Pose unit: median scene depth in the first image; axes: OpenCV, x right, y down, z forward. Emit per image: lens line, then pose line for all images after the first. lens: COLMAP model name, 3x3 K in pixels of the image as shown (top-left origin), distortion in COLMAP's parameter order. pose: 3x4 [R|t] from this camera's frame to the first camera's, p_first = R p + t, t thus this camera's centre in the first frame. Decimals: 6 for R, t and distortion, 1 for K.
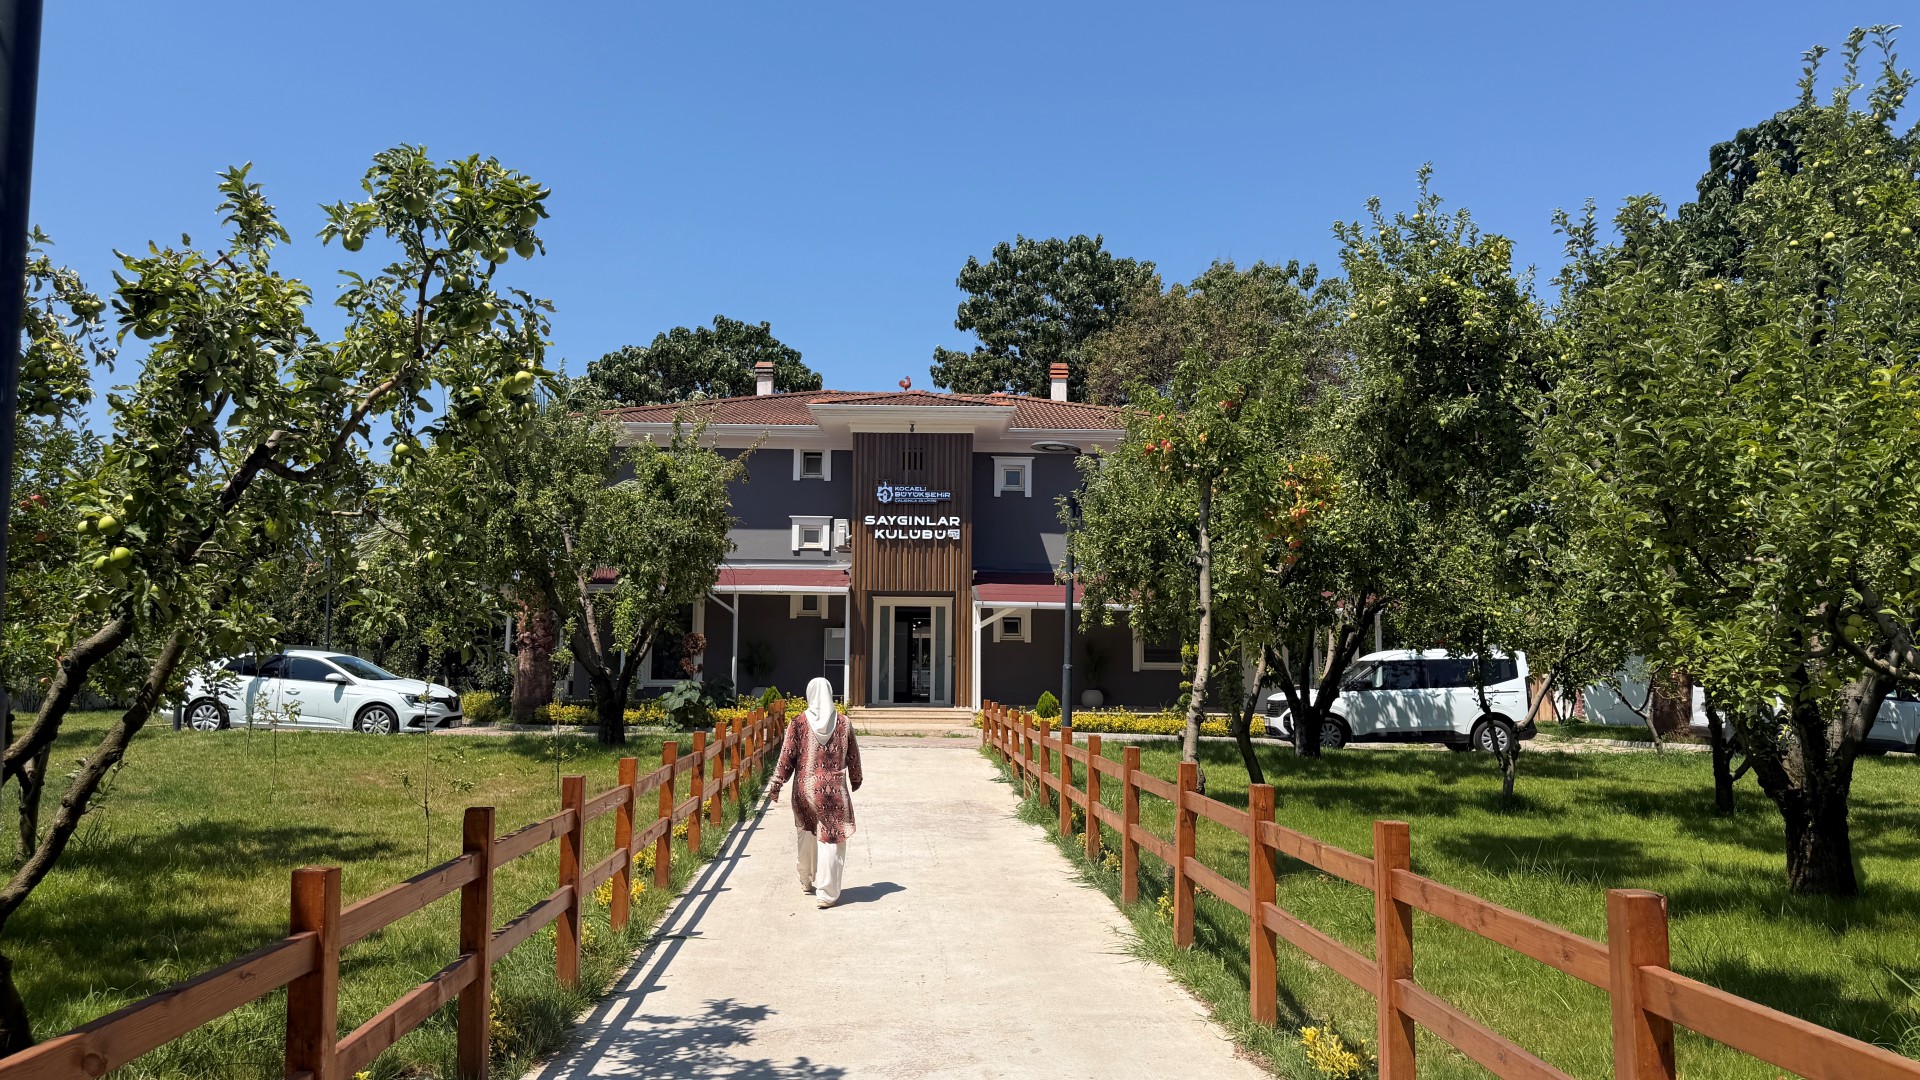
lens RADIAL K [[1357.0, 0, 960.0], [0, 1357.0, 540.0], [0, 0, 1]] dist [-0.004823, -0.003042]
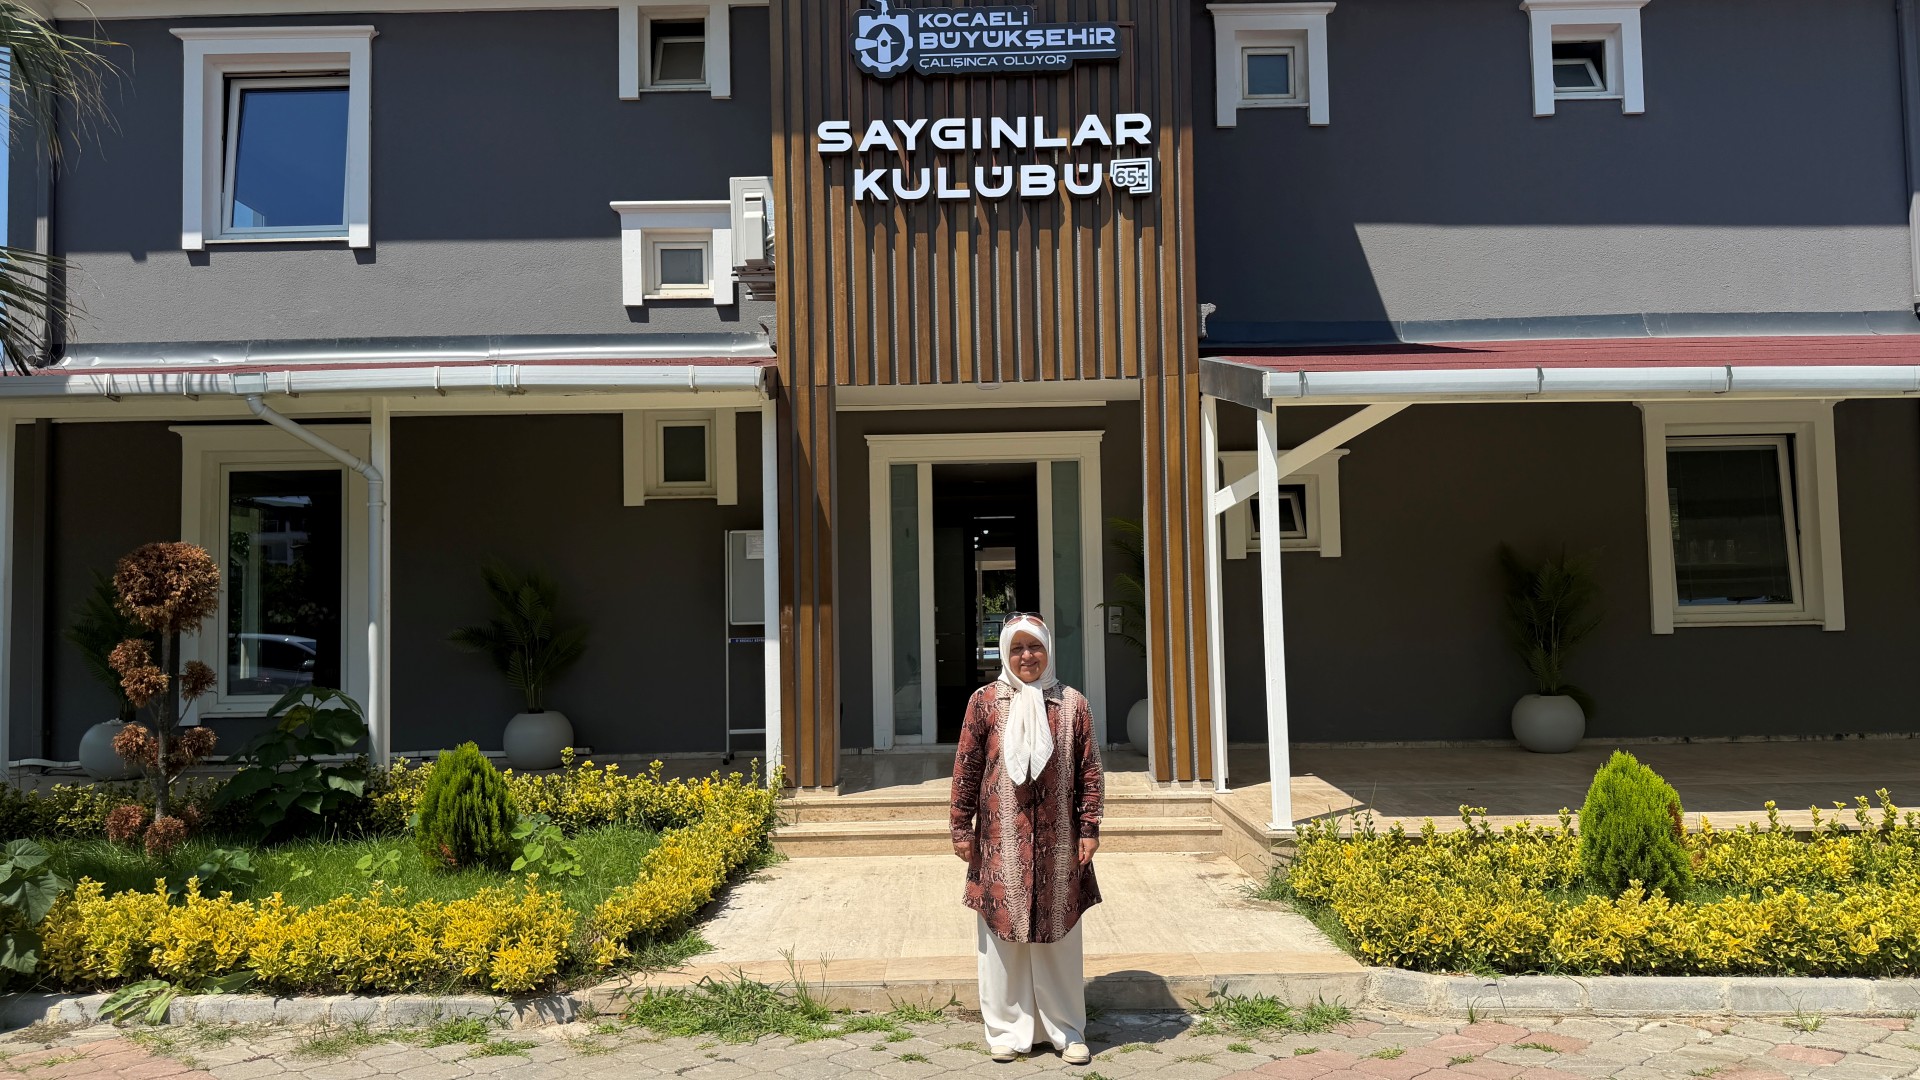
lens RADIAL K [[1357.0, 0, 960.0], [0, 1357.0, 540.0], [0, 0, 1]] dist [-0.004823, -0.003042]
pose [[0.999183, -0.028731, -0.028410, -0.034329], [0.029989, 0.998541, 0.044900, 0.057591], [0.027079, -0.045715, 0.998587, 0.711692]]
